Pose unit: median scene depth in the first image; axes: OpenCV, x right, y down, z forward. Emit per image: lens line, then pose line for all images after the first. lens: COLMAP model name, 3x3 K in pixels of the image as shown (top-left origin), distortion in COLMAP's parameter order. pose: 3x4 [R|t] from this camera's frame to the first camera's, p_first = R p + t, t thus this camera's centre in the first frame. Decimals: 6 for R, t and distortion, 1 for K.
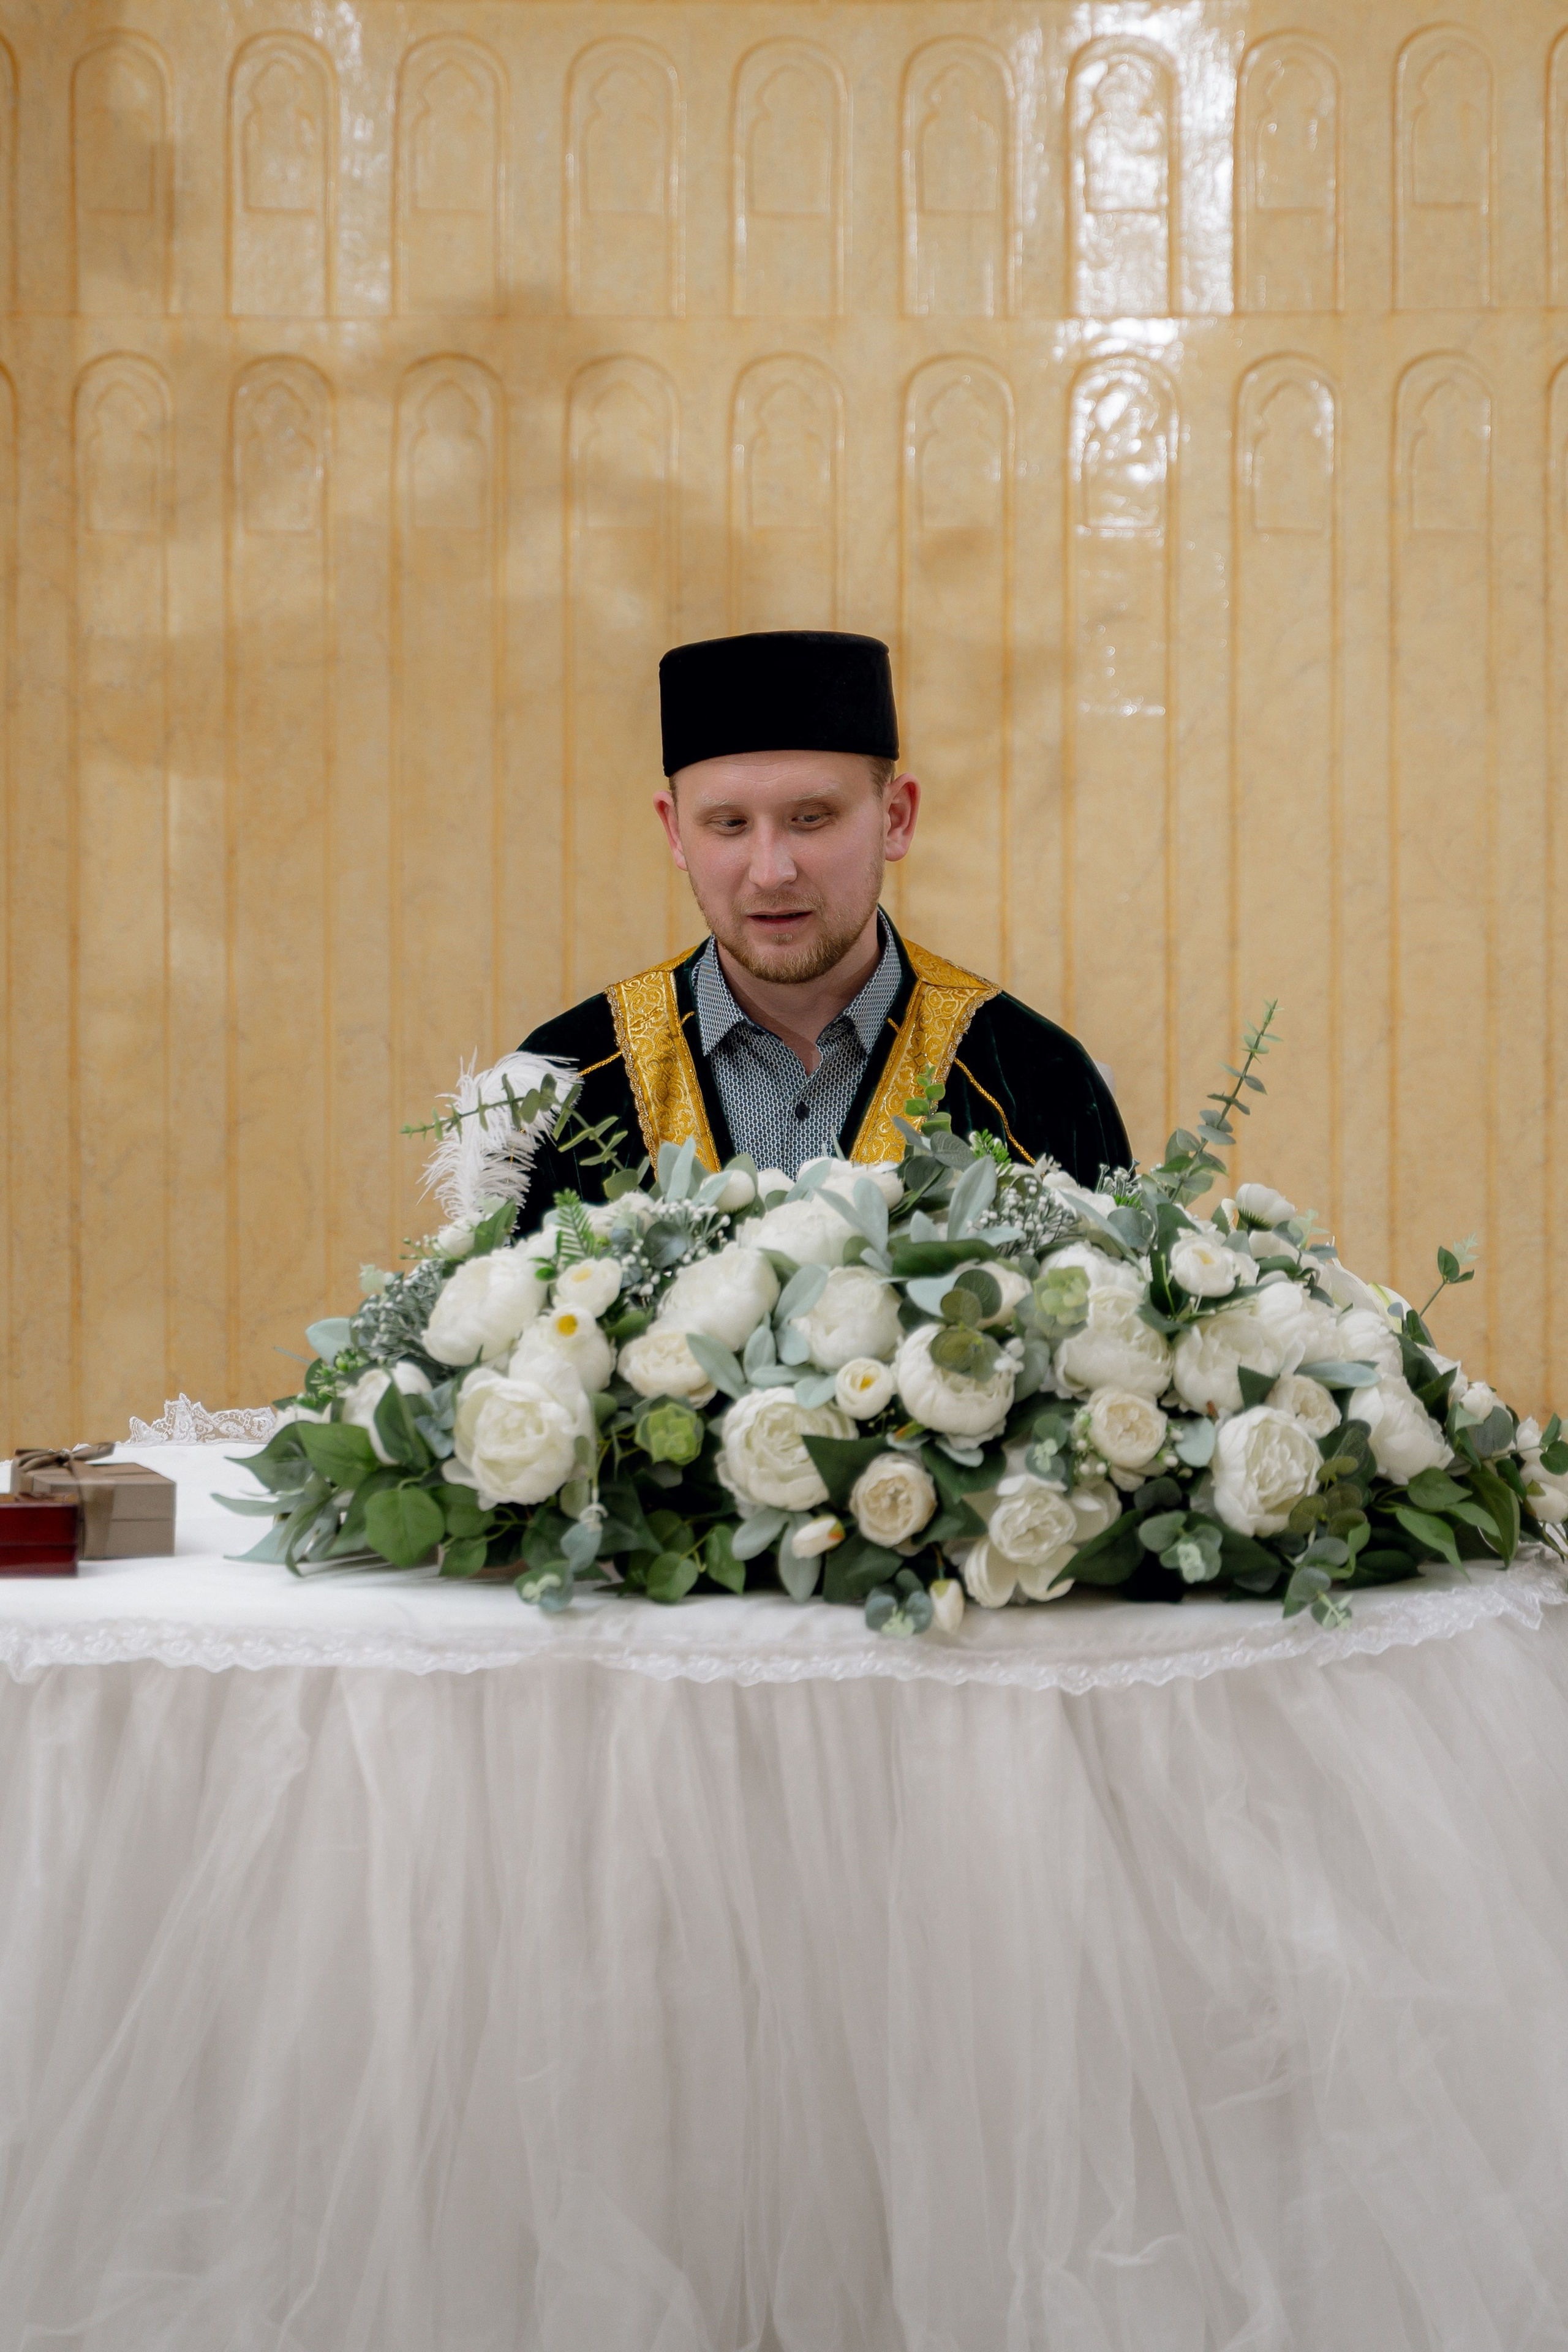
lens RADIAL K [[6844.8, 0, 782.0], [0, 6844.8, 706.5], [0, 0, 1]] dist [0.031761, -0.420931]
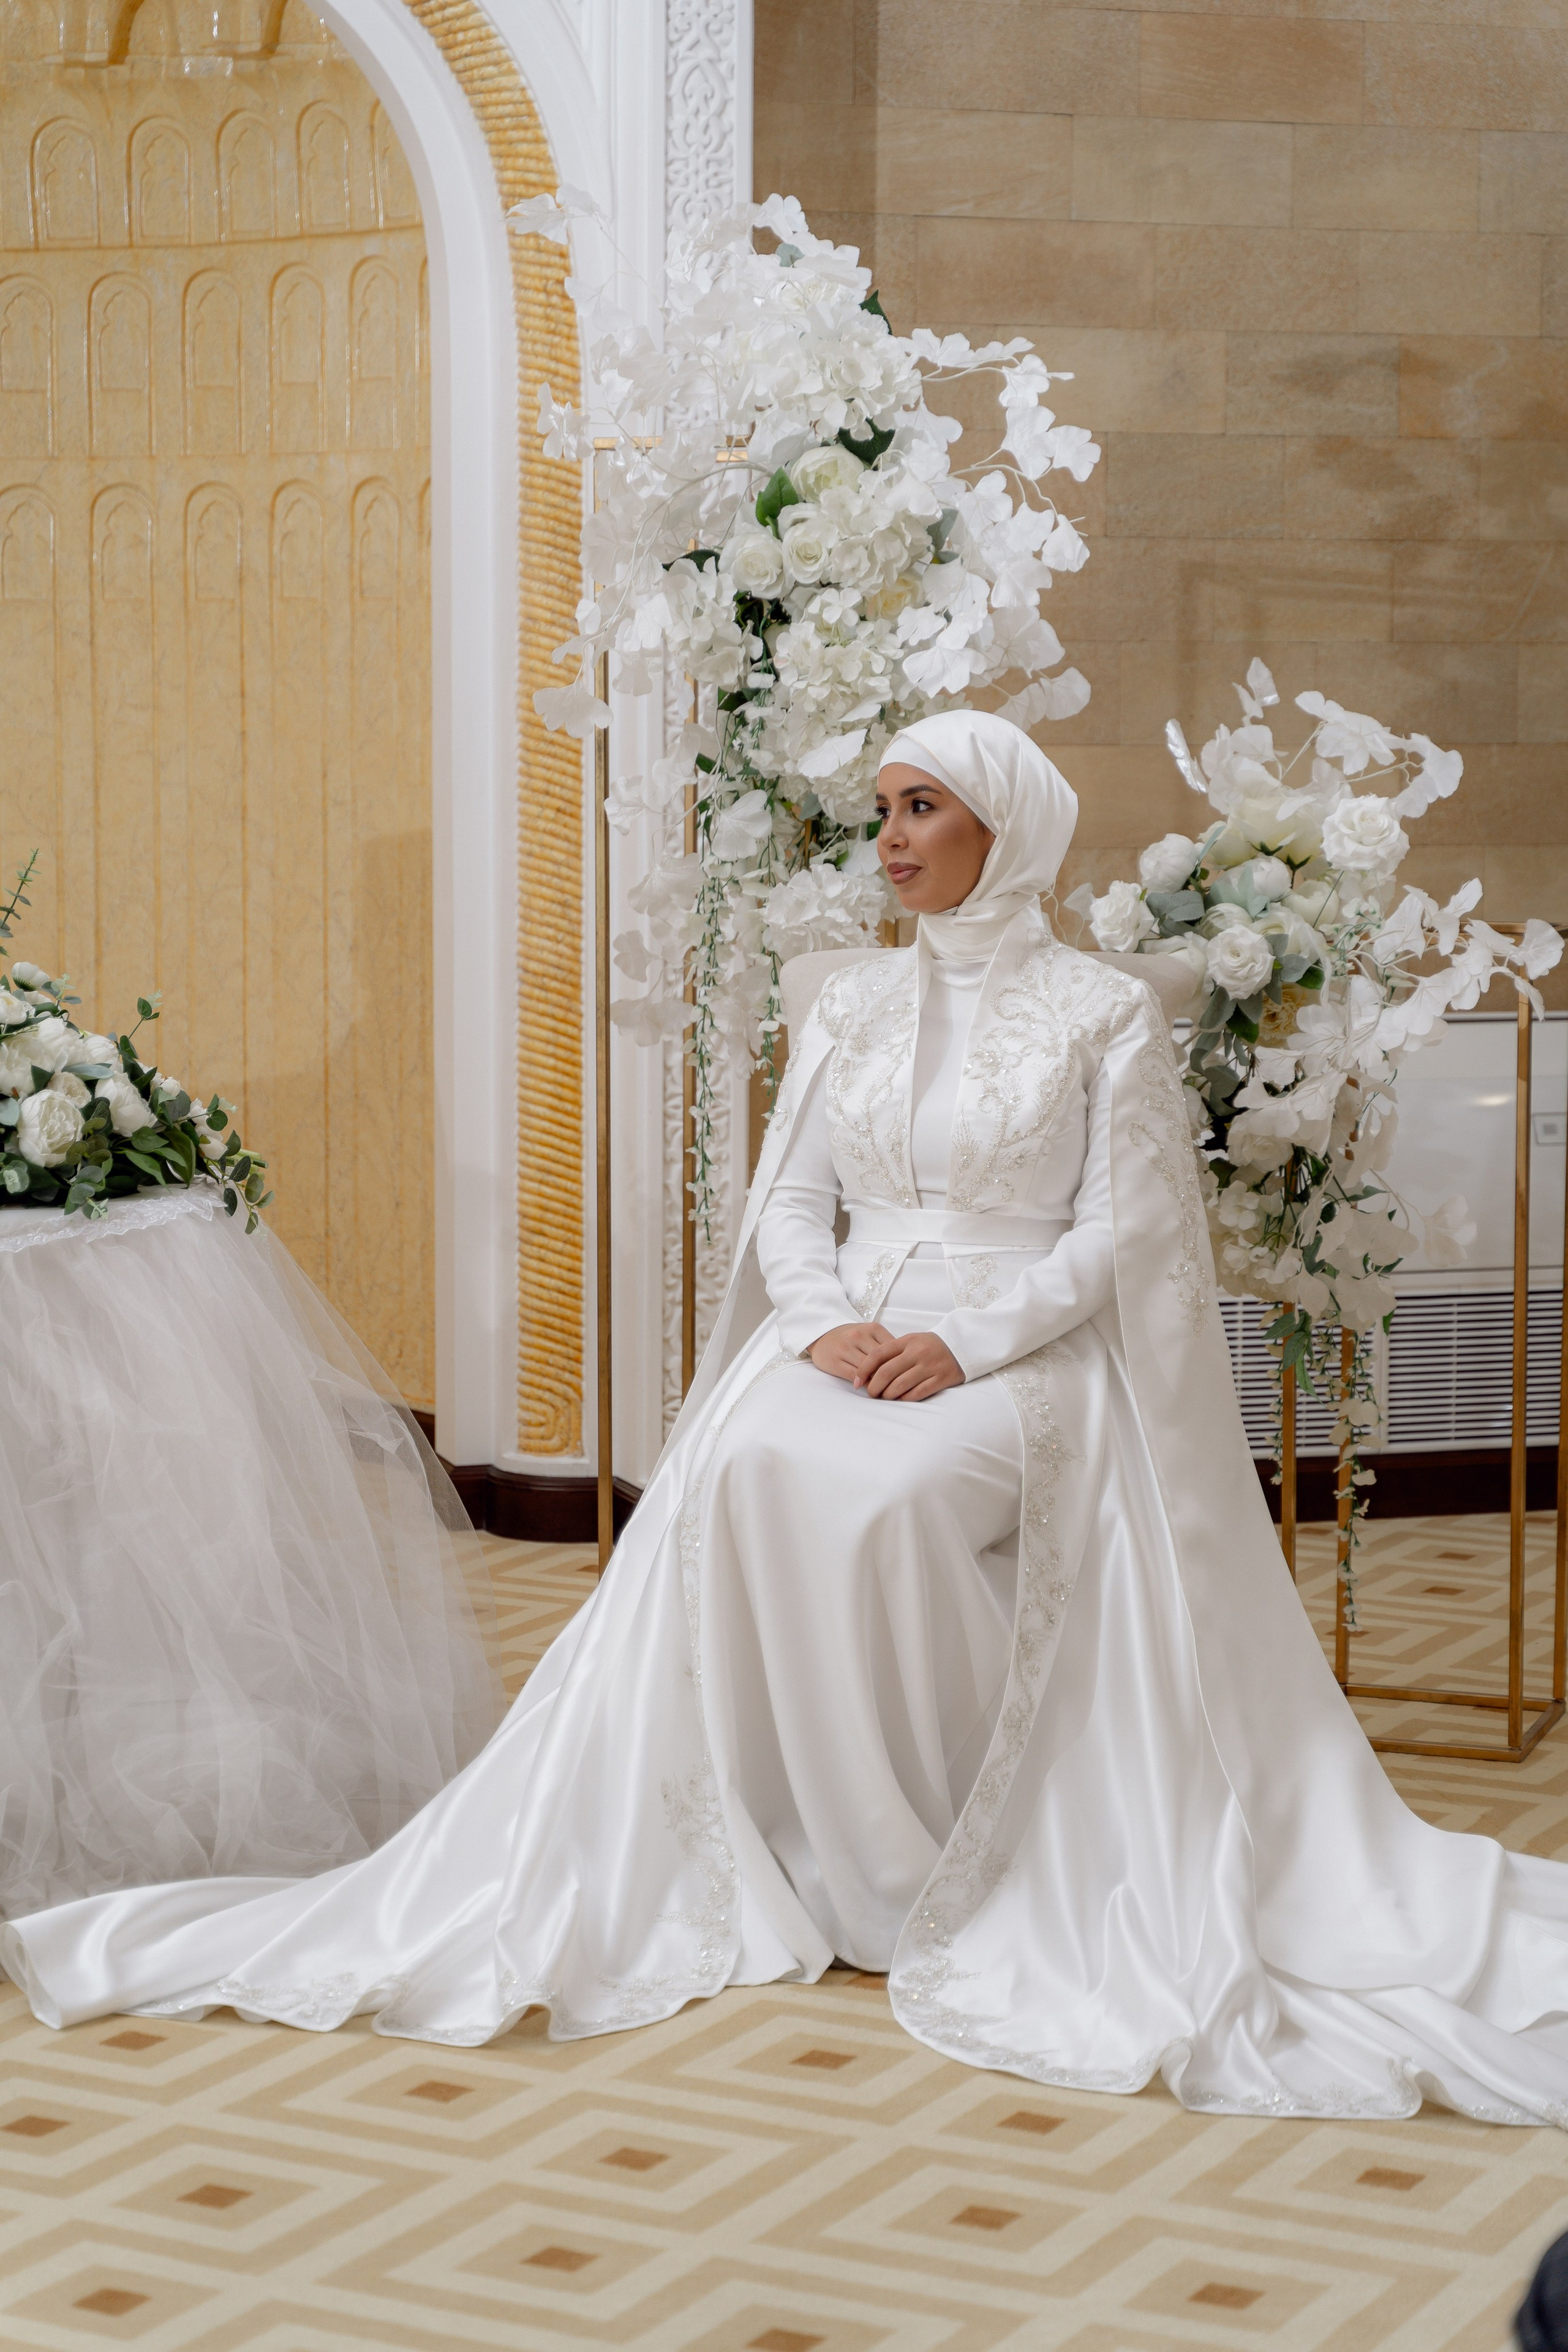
lens RADIAL K [[4510.4, 0, 755.5], [0, 4510.4, 1165.7], [0, 0, 1]] dist [0.011154, -0.262706]
pose [[0.955980, -0.026811, 0.292203, -0.083492], [0.002161, 0.996433, 0.084357, 0.028696], [-0.293423, -0.080012, 0.952629, -0.085642]]
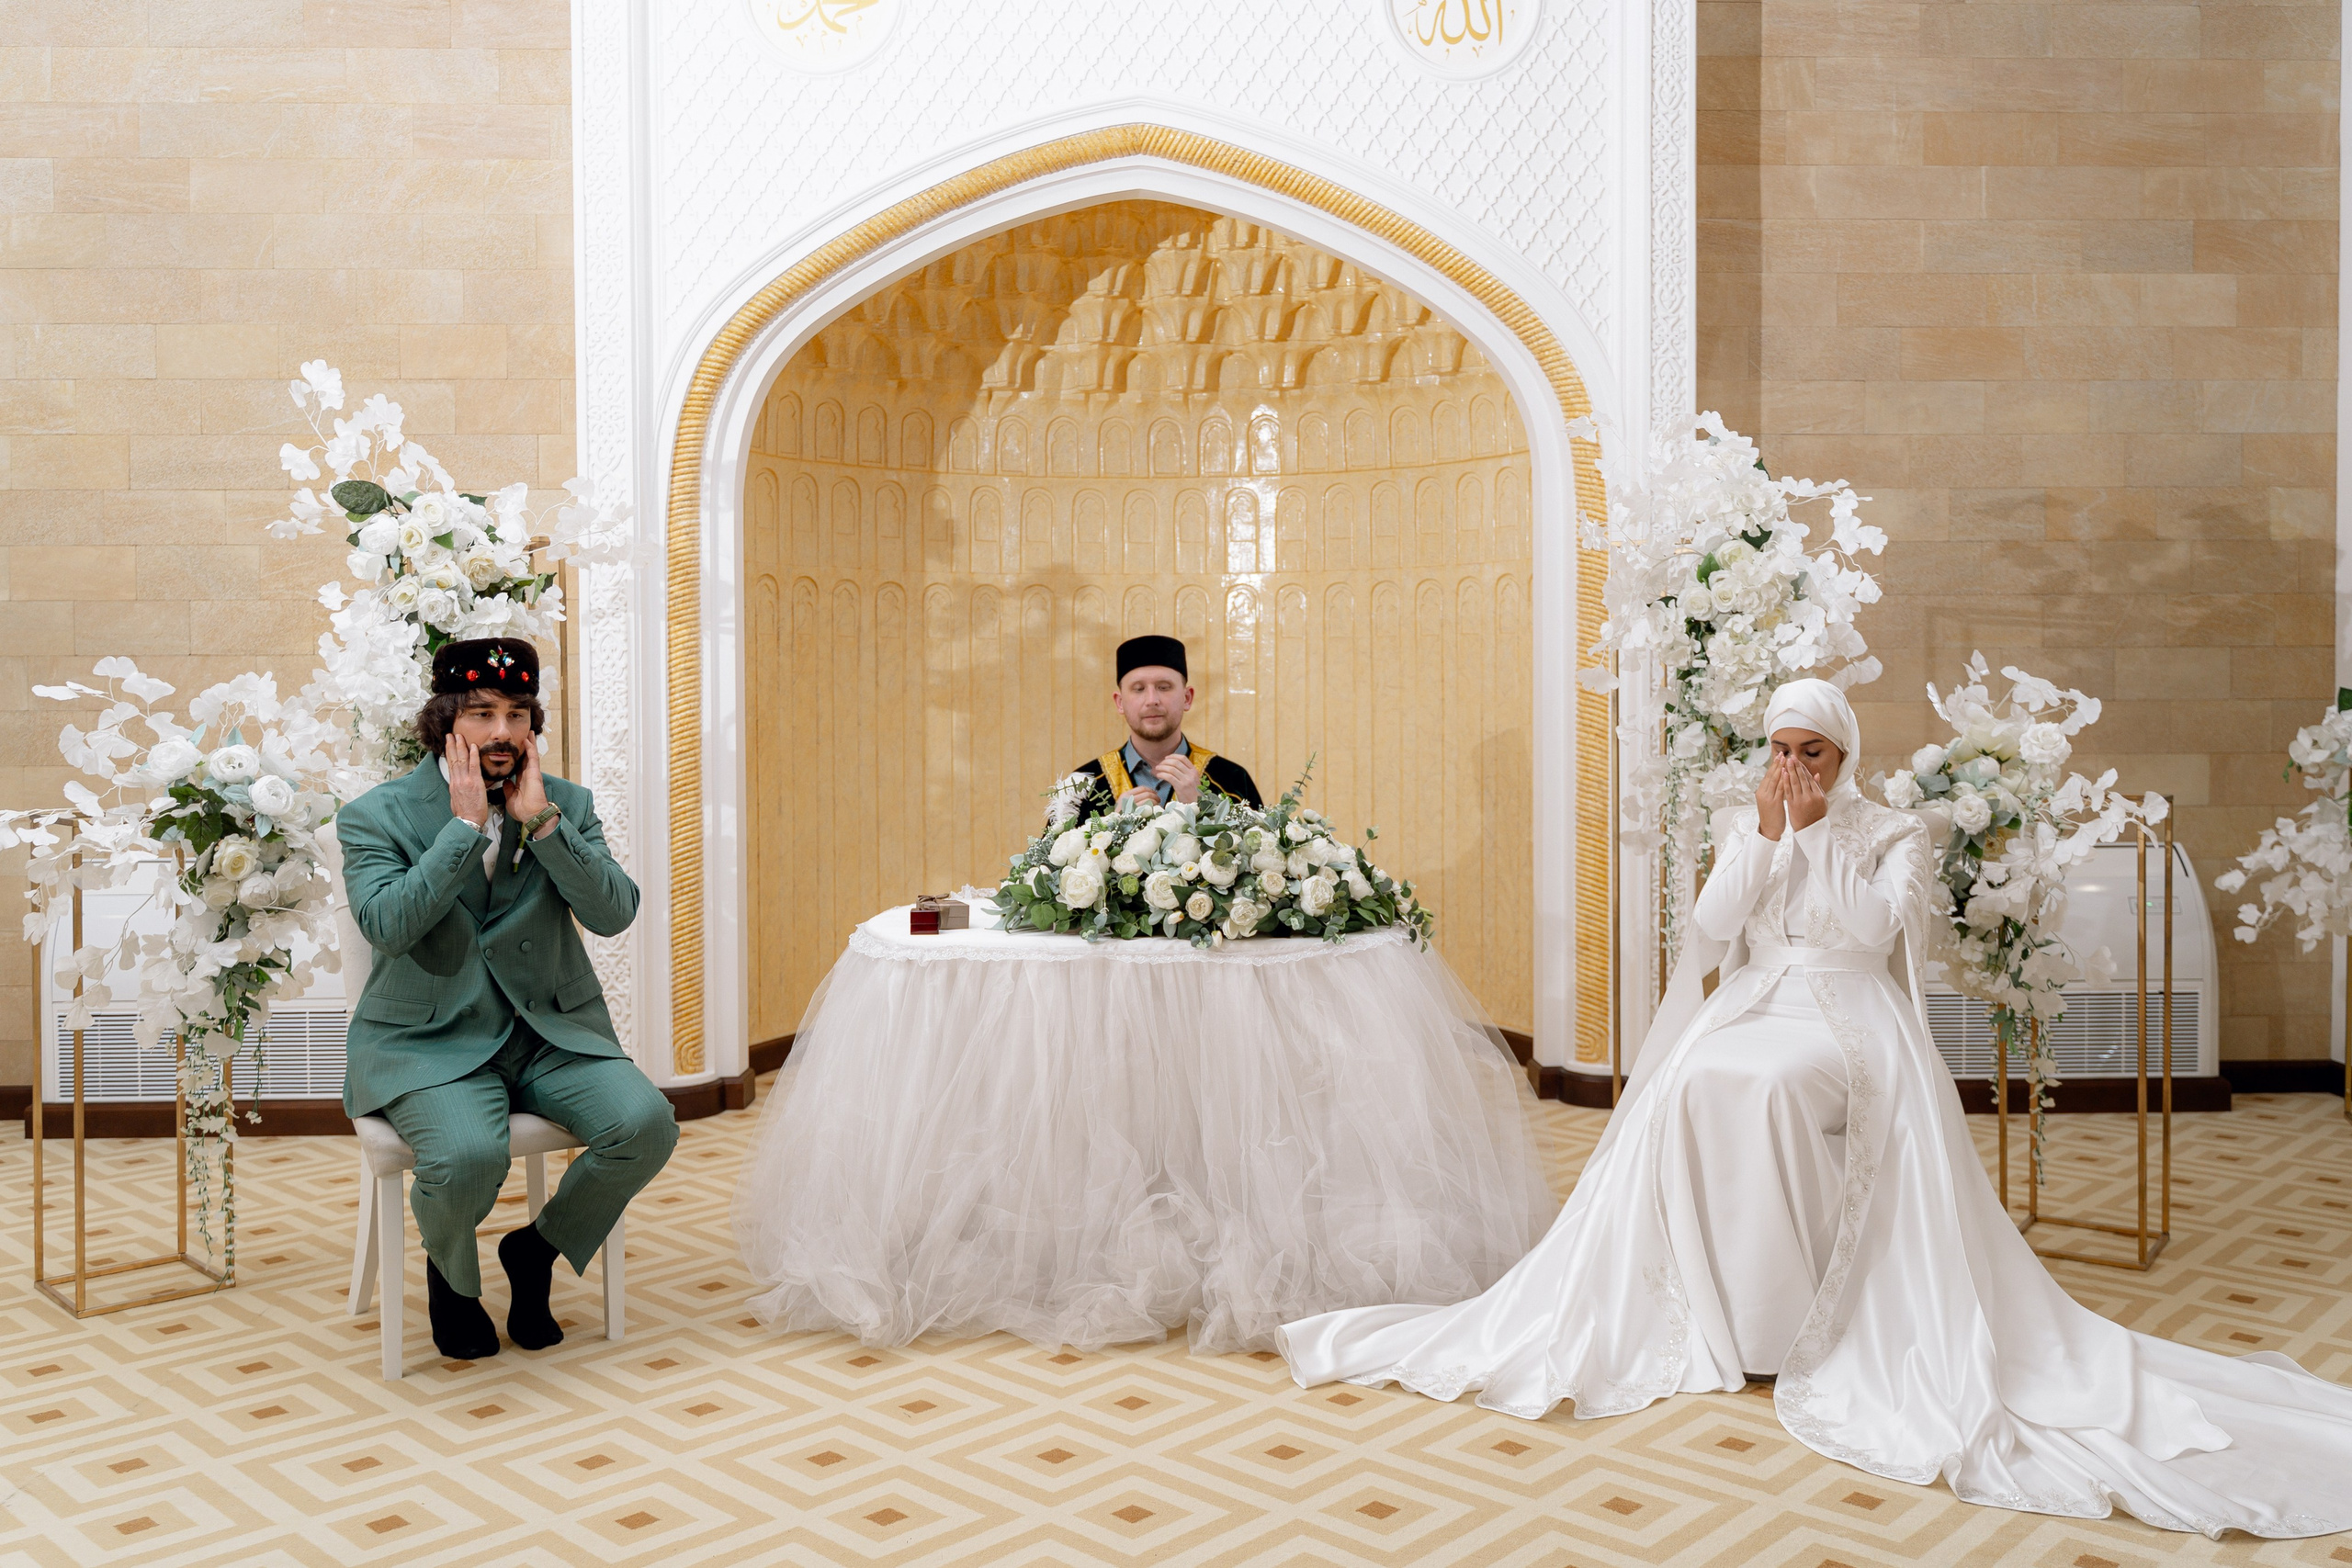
lens RADIAL K [[1962.8, 0, 1203.6], [0, 1962.8, 727.6], [0, 0, 1]] dist [-0.007703, -0.004342]
pose [[0.998864, -0.003950, 0.047492, -0.023989], [0.004149, 0.999983, -0.004088, 0.036660], [-0.047475, 0.004280, 0.998863, 0.094432]]
